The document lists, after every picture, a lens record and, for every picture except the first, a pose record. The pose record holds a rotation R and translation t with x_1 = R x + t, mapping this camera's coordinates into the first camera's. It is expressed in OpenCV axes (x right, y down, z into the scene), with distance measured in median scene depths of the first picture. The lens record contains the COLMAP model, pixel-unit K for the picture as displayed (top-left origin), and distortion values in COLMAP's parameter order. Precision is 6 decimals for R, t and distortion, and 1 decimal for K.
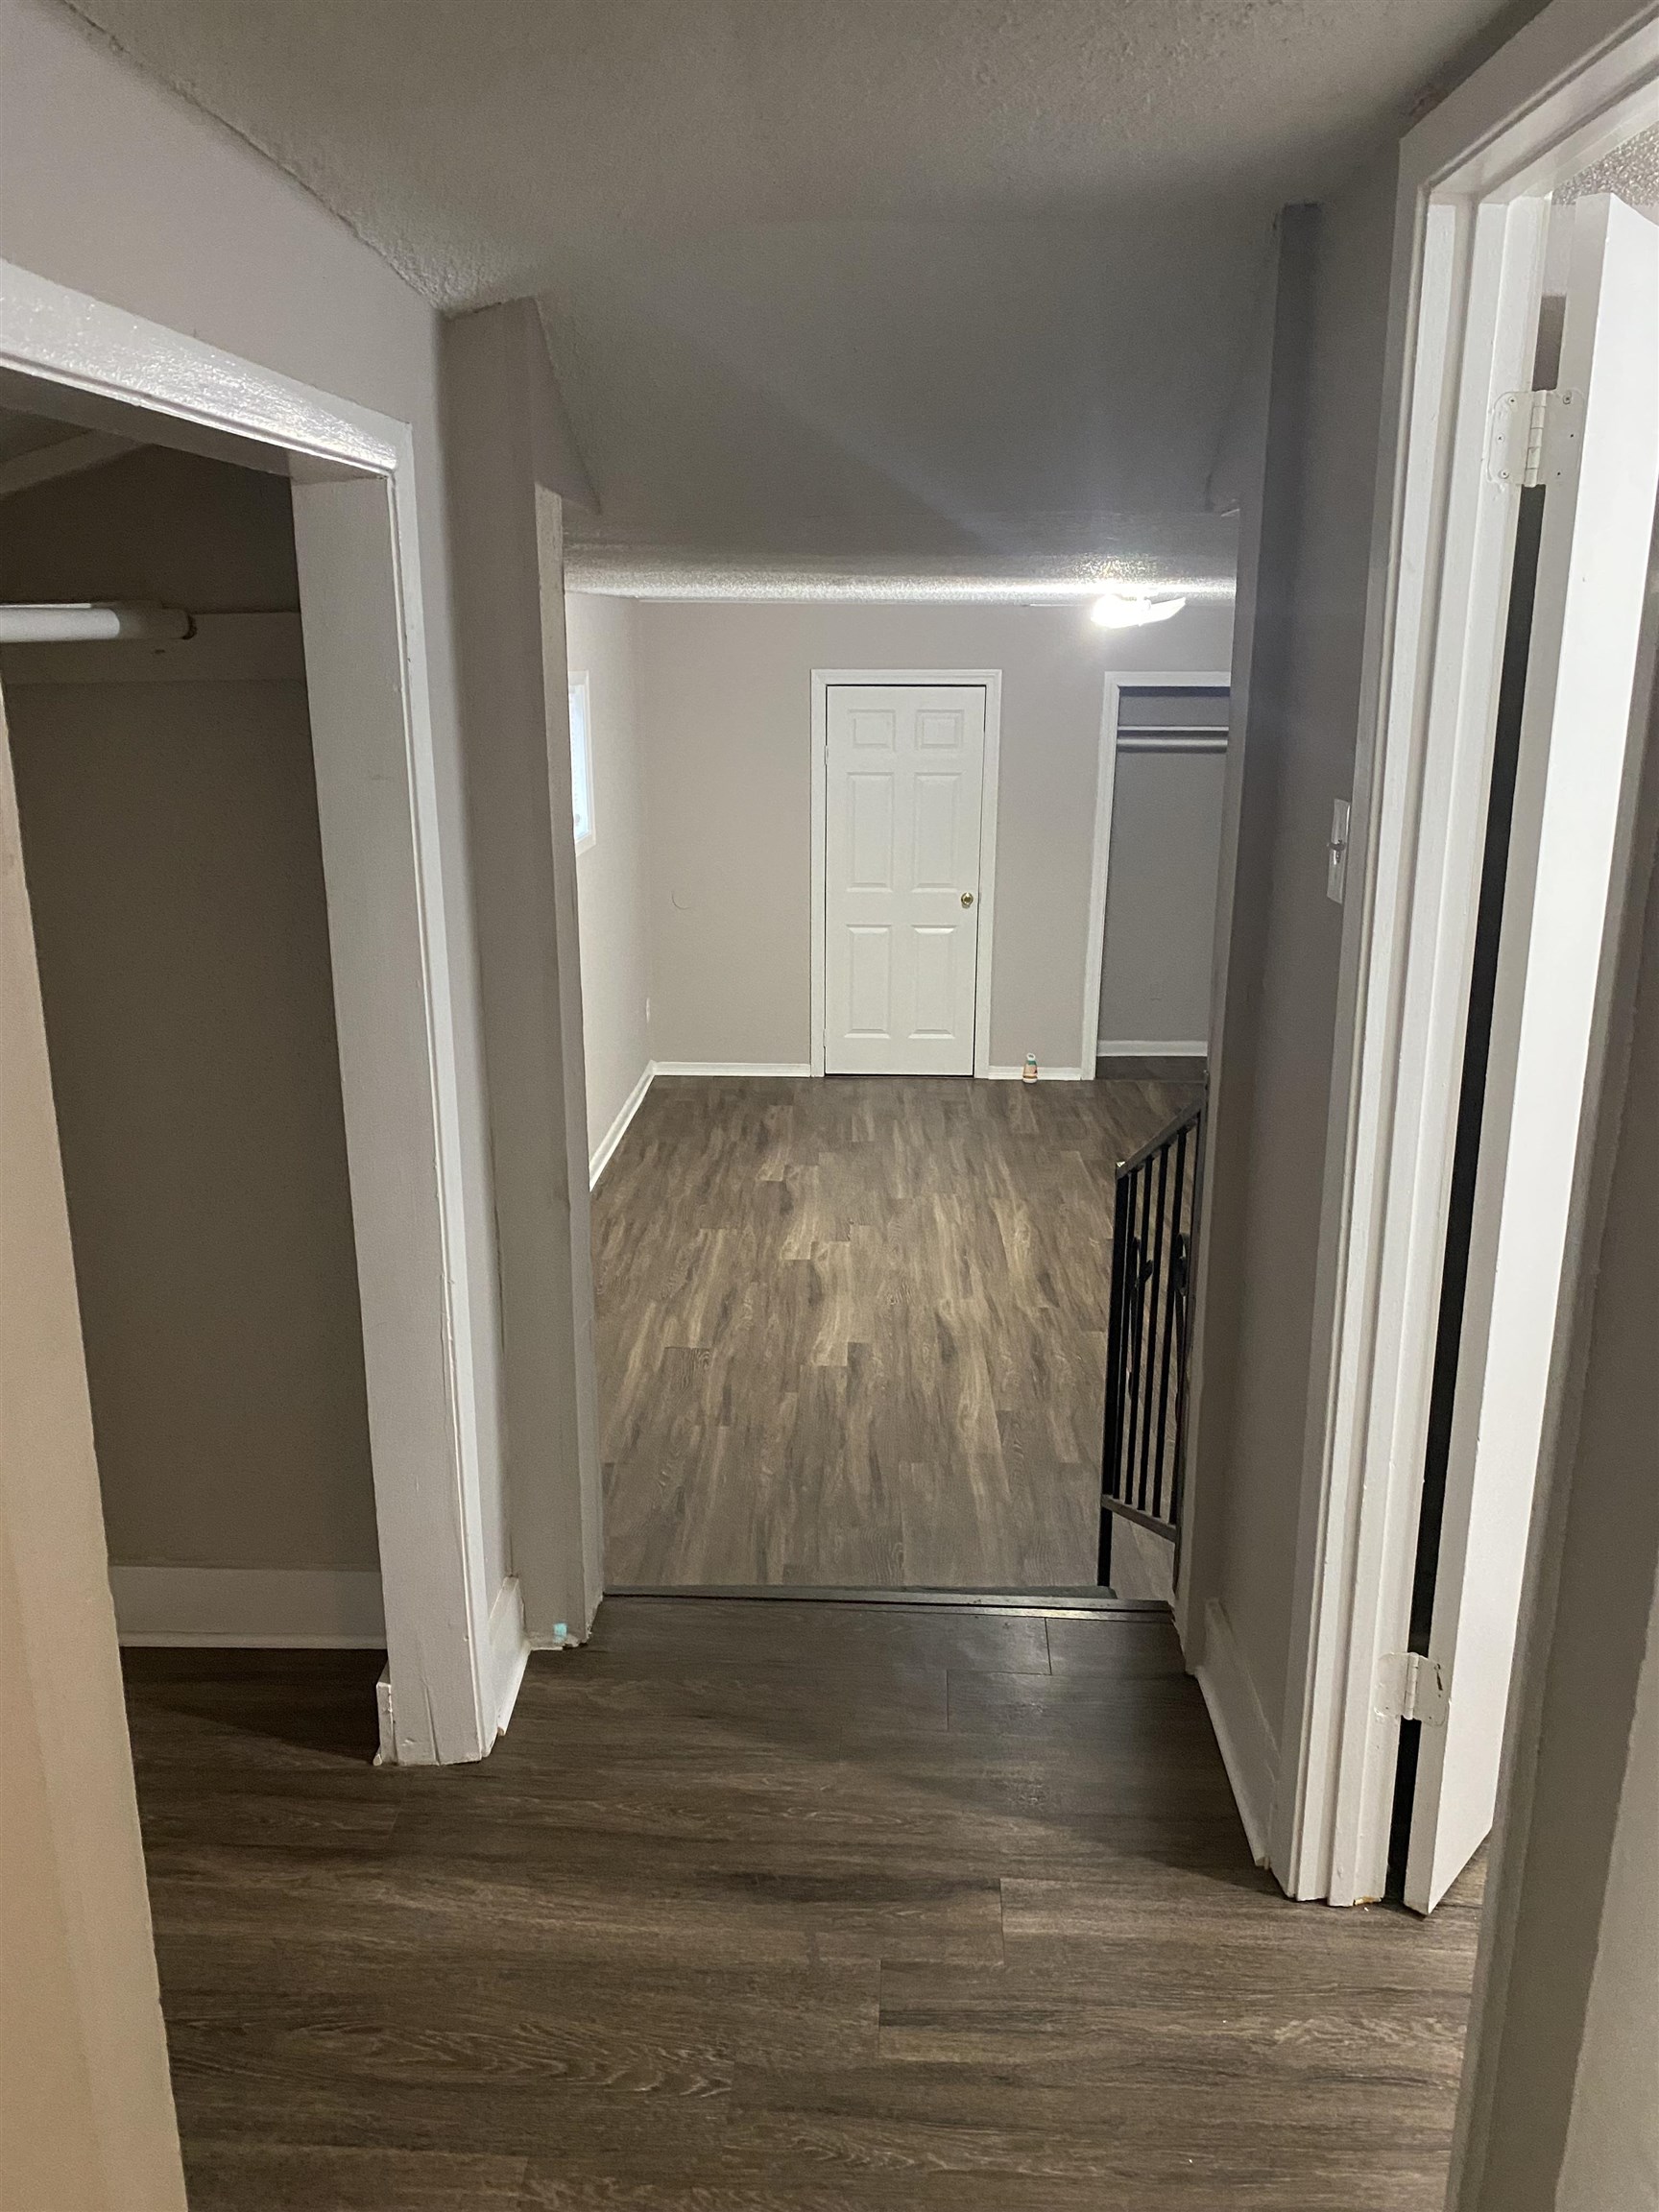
lens RADIAL K [[1688.8, 0, 825.6], [0, 1688.8, 1103.8], [0, 0, 1]] dist [0.046963, -0.055598]
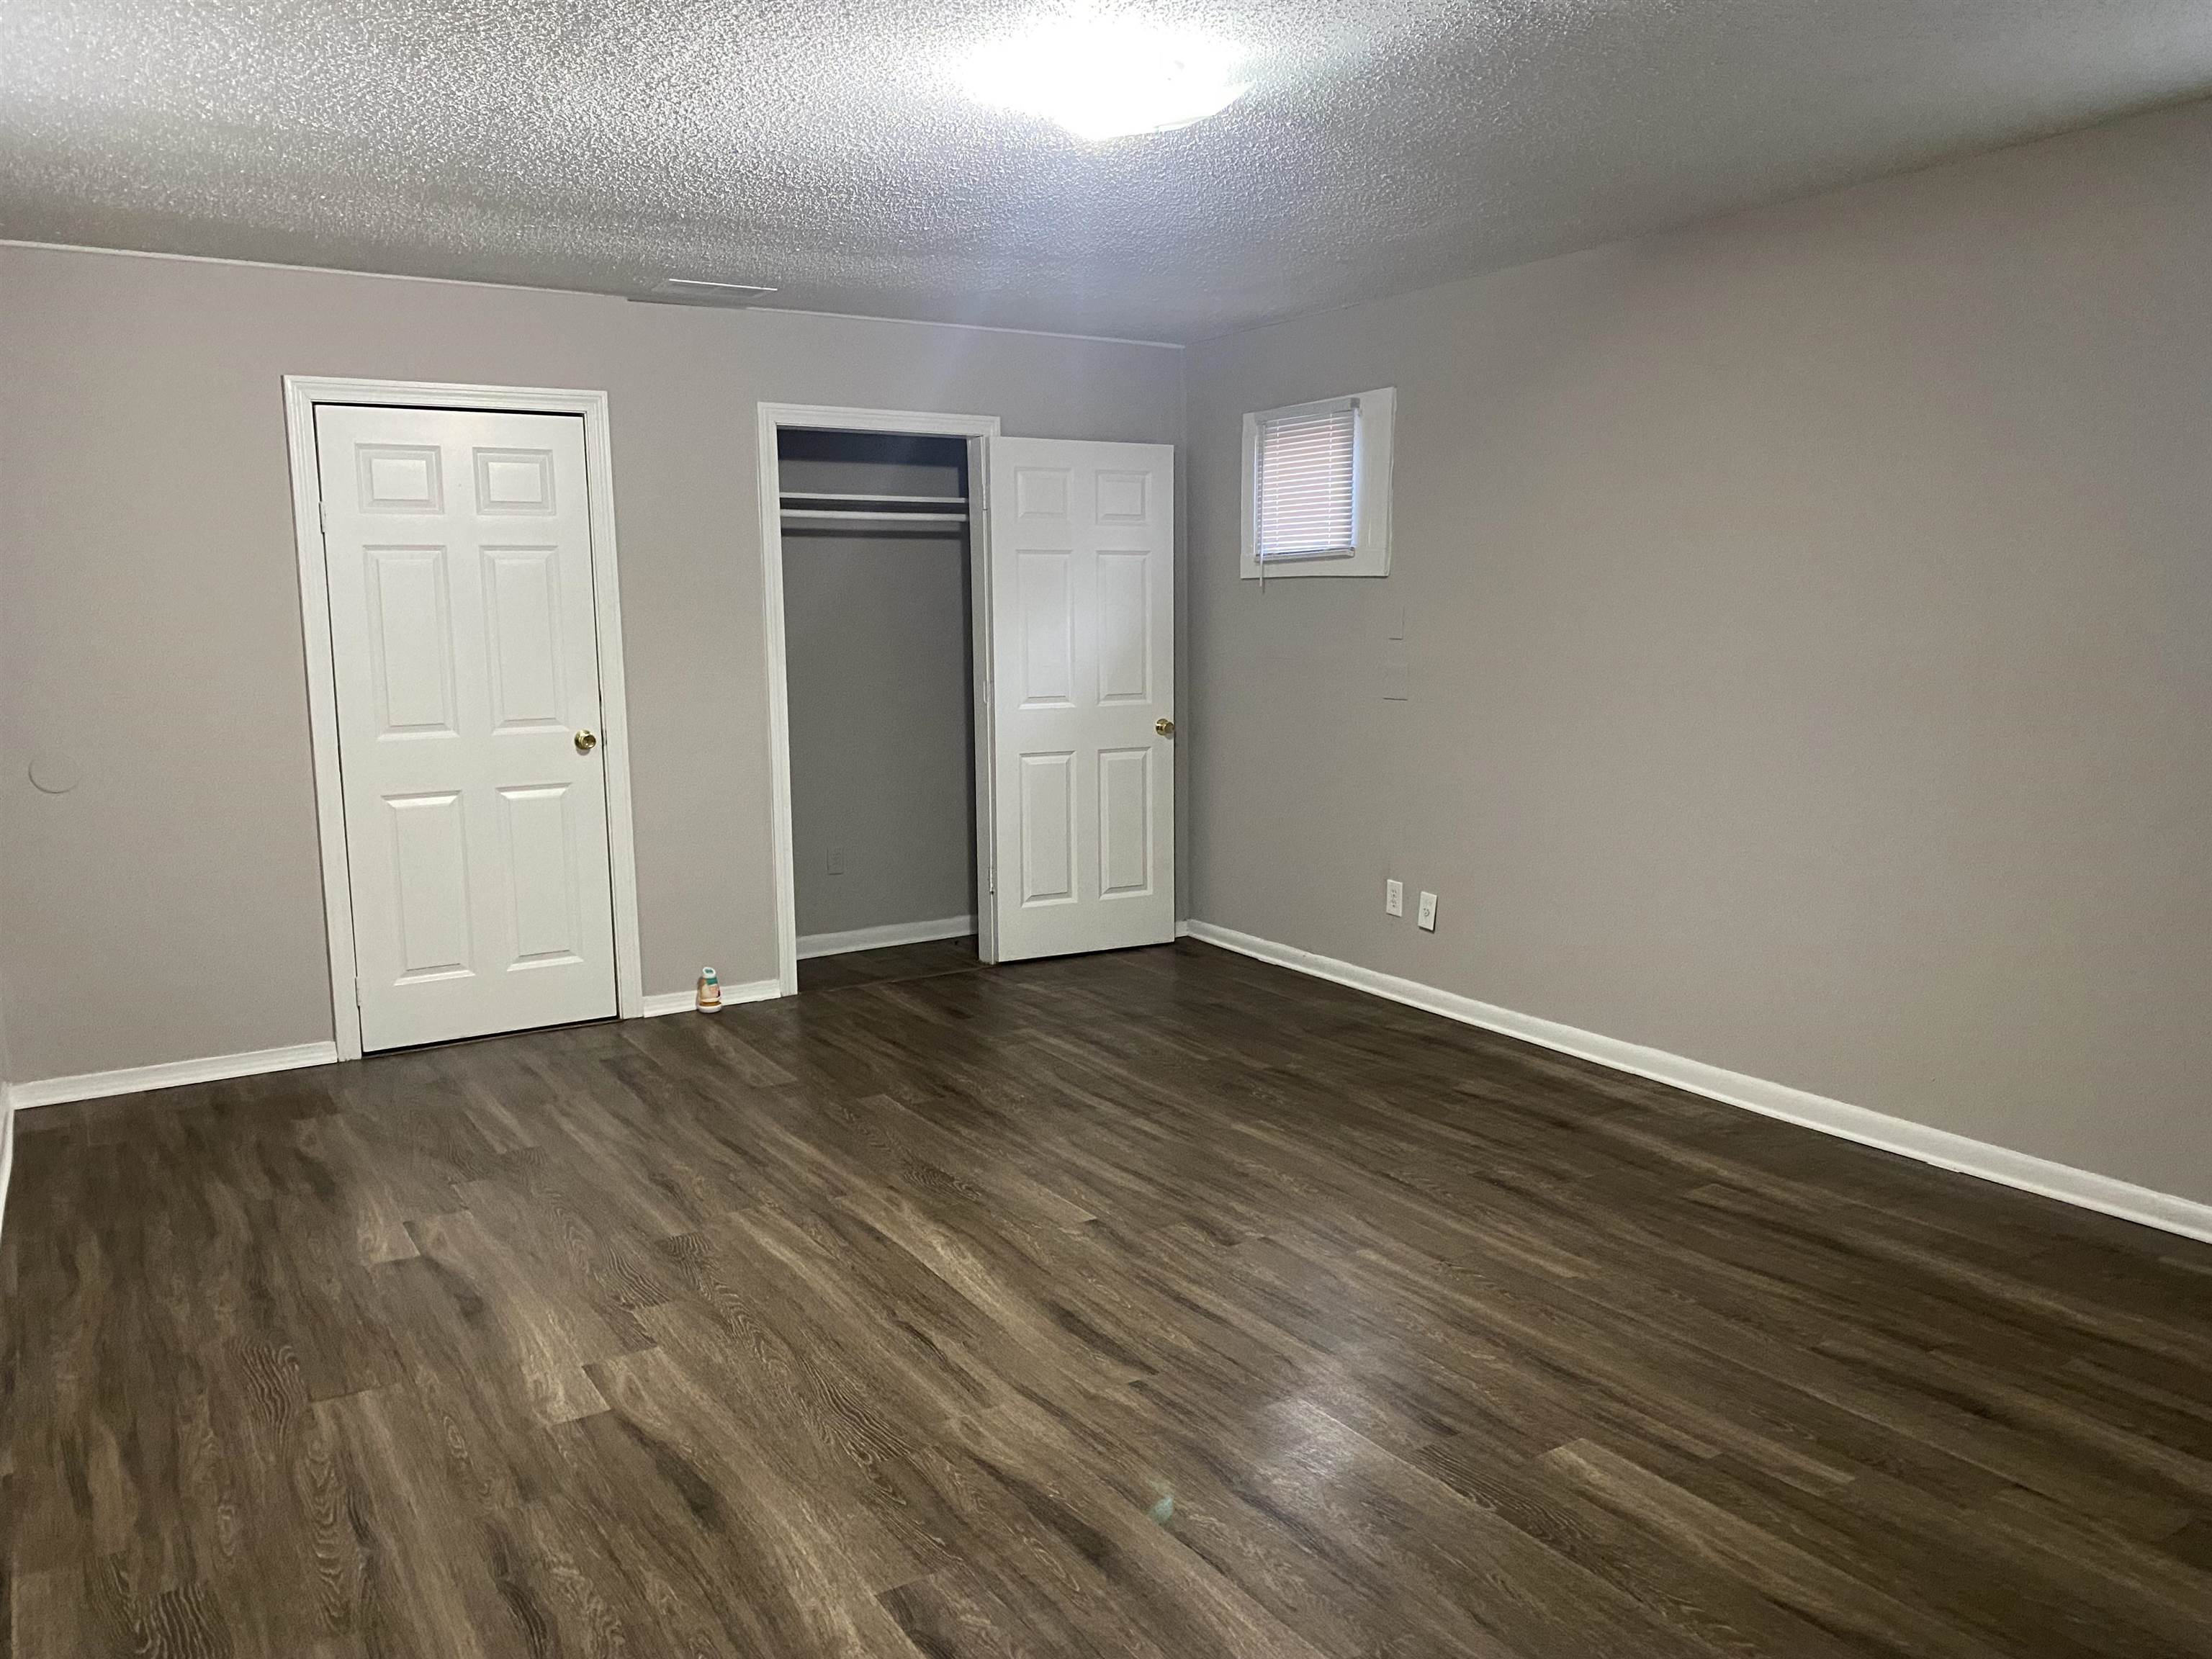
lens RADIAL K [[1688.8, 0, 1131.8], [0, 1688.8, 766.4], [0, 0, 1]] dist [0.046963, -0.055598]
pose [[0.826947, -0.071483, 0.557718, -0.104721], [0.162508, 0.979941, -0.115355, -0.003845], [-0.538285, 0.186026, 0.821976, 0.368304]]
